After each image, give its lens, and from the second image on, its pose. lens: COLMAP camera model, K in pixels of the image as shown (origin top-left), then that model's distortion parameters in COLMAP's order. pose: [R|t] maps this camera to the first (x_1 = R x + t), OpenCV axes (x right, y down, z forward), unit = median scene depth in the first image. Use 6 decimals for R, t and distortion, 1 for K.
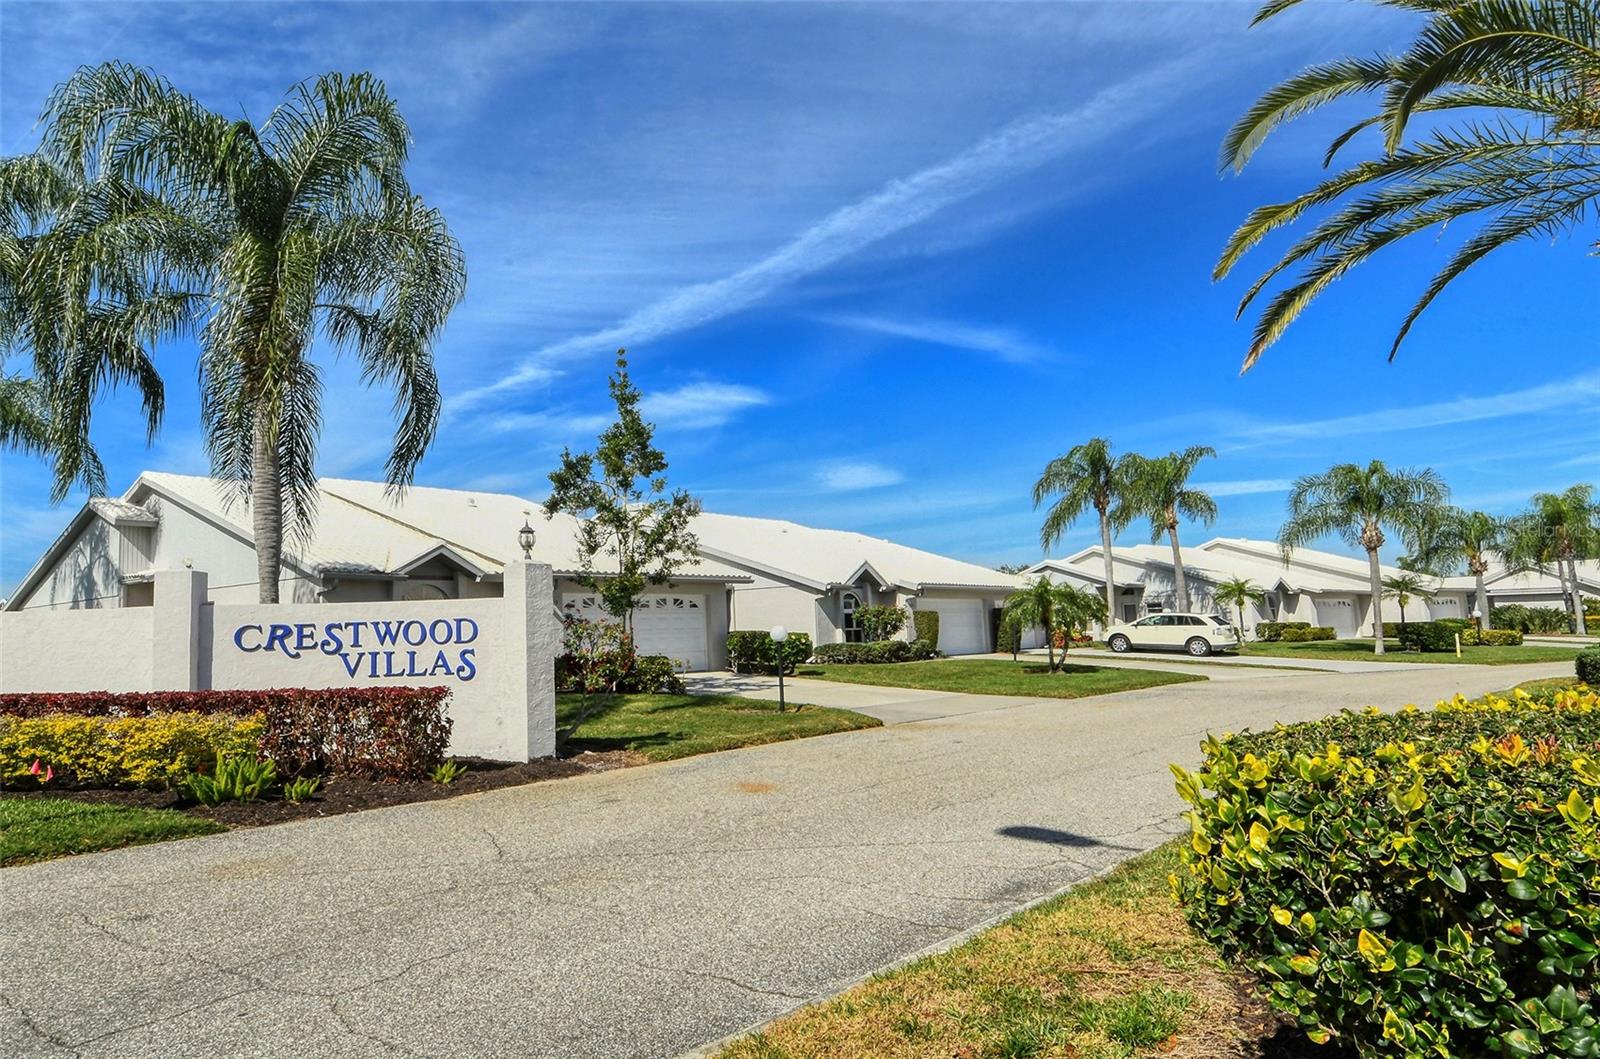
lens RADIAL K [[1106.9, 0, 791.4], [0, 1106.9, 469.6], [0, 0, 1]] dist [0.049047, -0.001707]
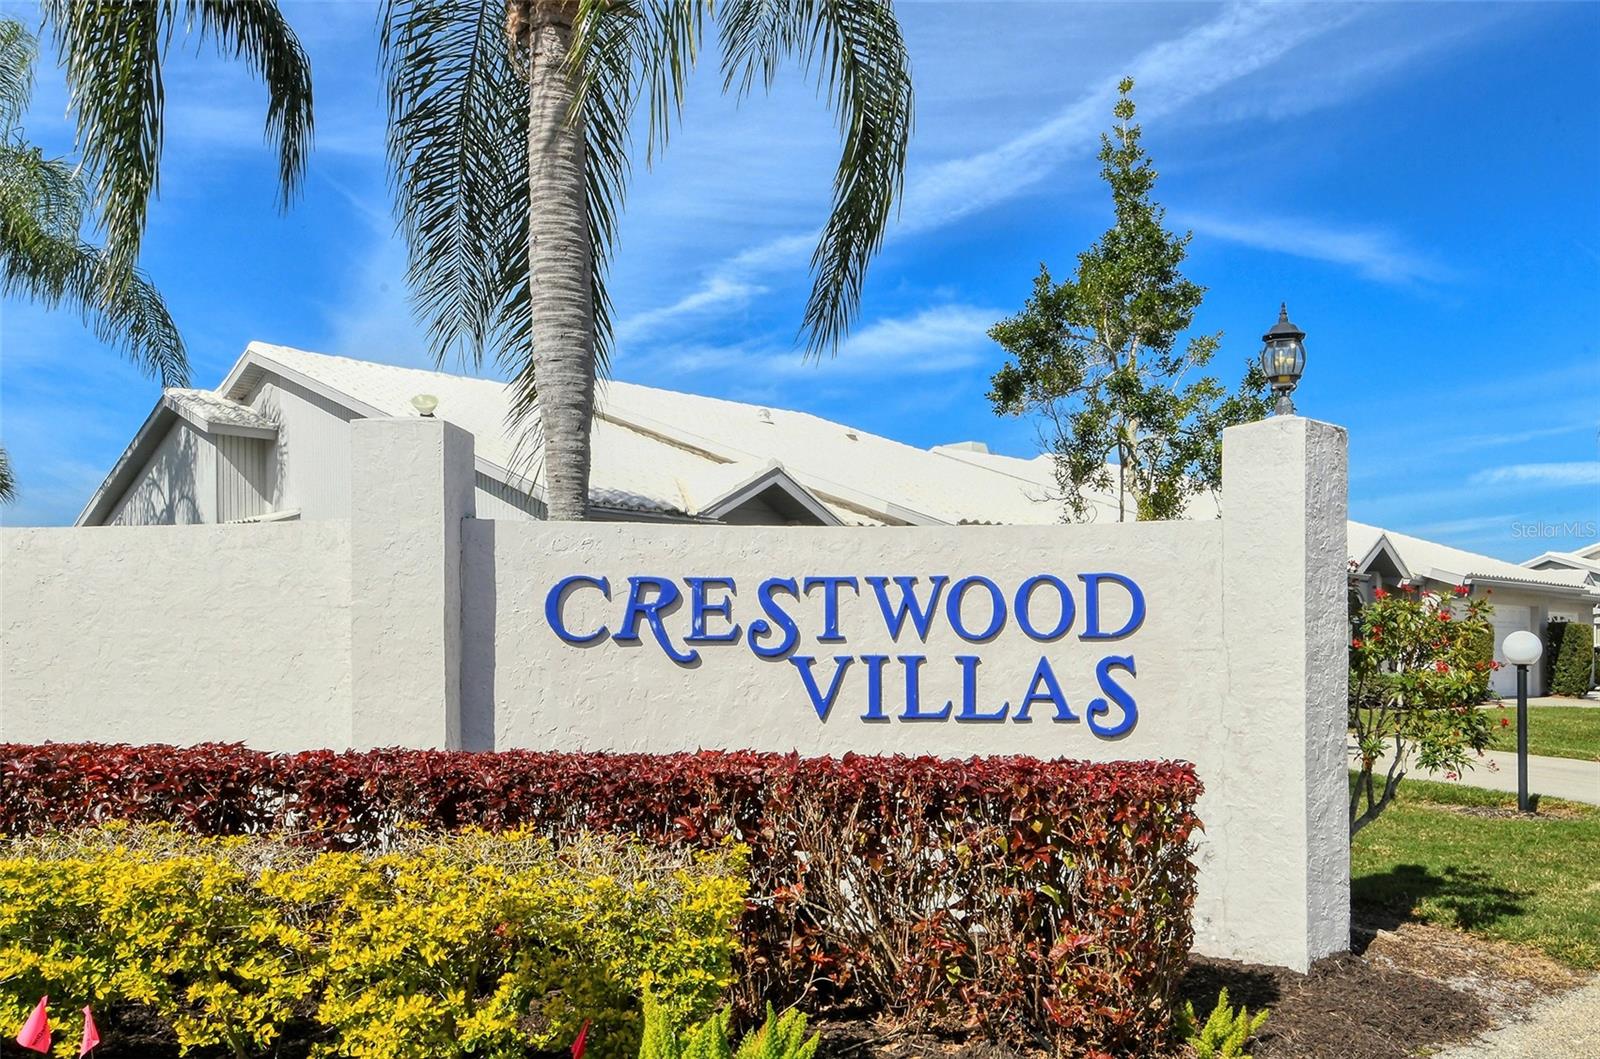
lens RADIAL K [[1392.5, 0, 800.0], [0, 1392.5, 529.5], [0, 0, 1]] dist [0.076099, -0.006720]
pose [[0.991483, 0.008731, -0.129942, -0.223566], [-0.001612, 0.998497, 0.054790, 0.062348], [0.130225, -0.054114, 0.990007, 0.349664]]
